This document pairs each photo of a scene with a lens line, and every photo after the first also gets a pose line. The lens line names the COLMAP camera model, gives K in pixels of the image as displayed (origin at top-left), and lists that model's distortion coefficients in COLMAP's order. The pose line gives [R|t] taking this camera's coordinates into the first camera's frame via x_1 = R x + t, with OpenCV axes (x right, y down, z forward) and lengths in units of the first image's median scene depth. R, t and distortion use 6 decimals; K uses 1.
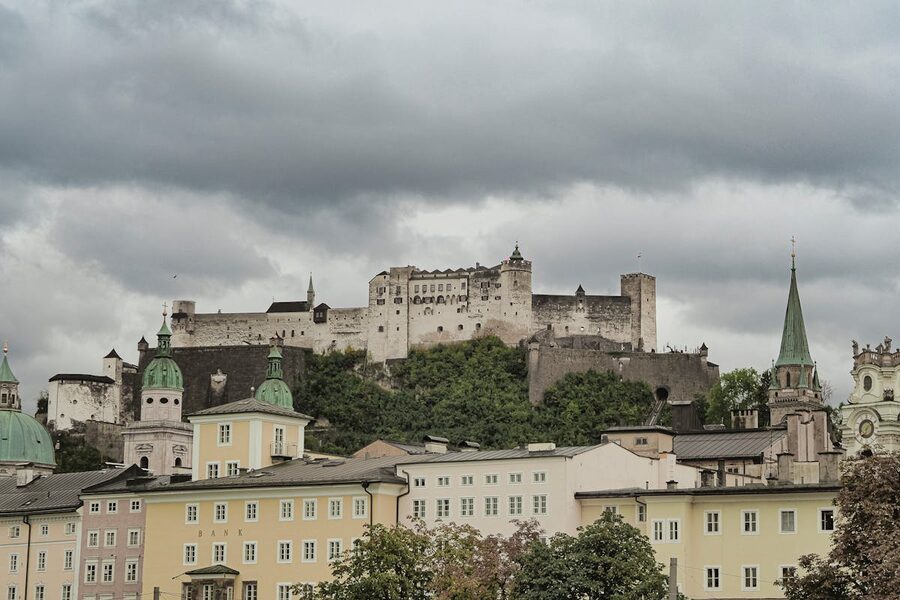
lens RADIAL K [[2466.3, 0, 444.6], [0, 2466.3, 272.7], [0, 0, 1]] dist [0.113039, 0.000000]
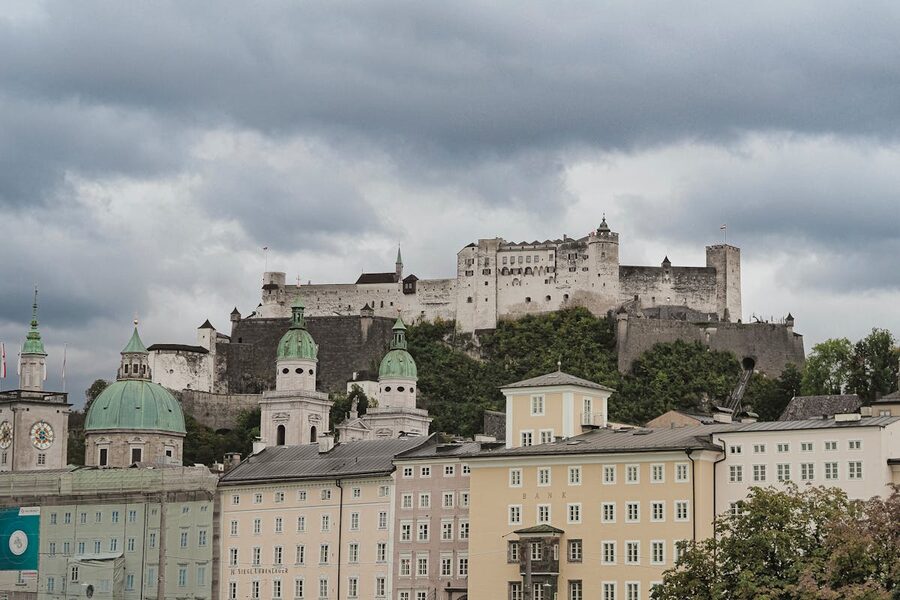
lens RADIAL K [[2466.3, 0, 429.3], [0, 2466.3, 274.9], [0, 0, 1]] dist [0.113039, 0.000000]
pose [[0.999851, -0.001409, -0.017194, -0.025165], [0.001645, 0.999905, 0.013699, -0.001471], [0.017173, -0.013725, 0.999758, -0.018490]]
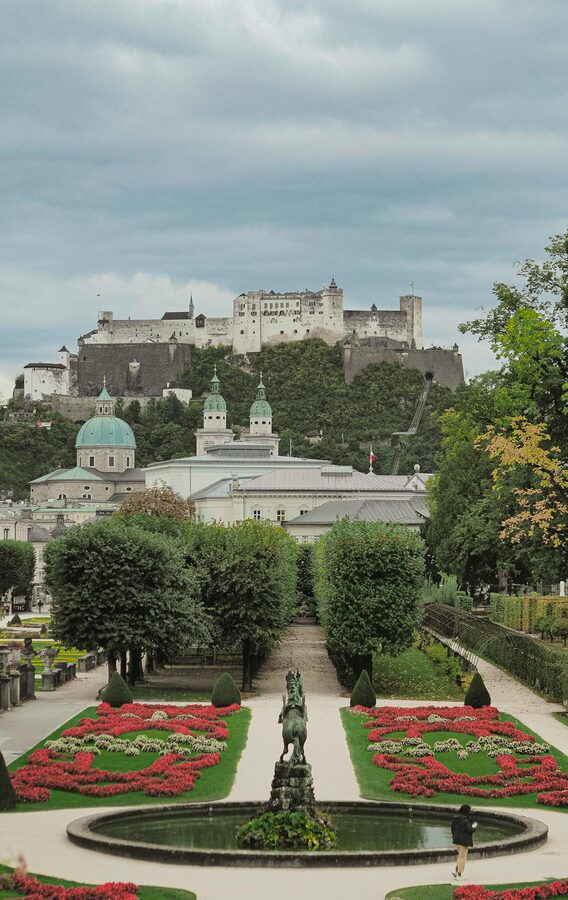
lens RADIAL K [[2459.4, 0, 275.6], [0, 2459.4, 450.4], [0, 0, 1]] dist [0.038222, 0.000000]
pose [[0.995669, -0.008572, 0.092572, -0.147333], [-0.002971, 0.992299, 0.123832, -0.093284], [-0.092921, -0.123571, 0.987976, -0.509909]]
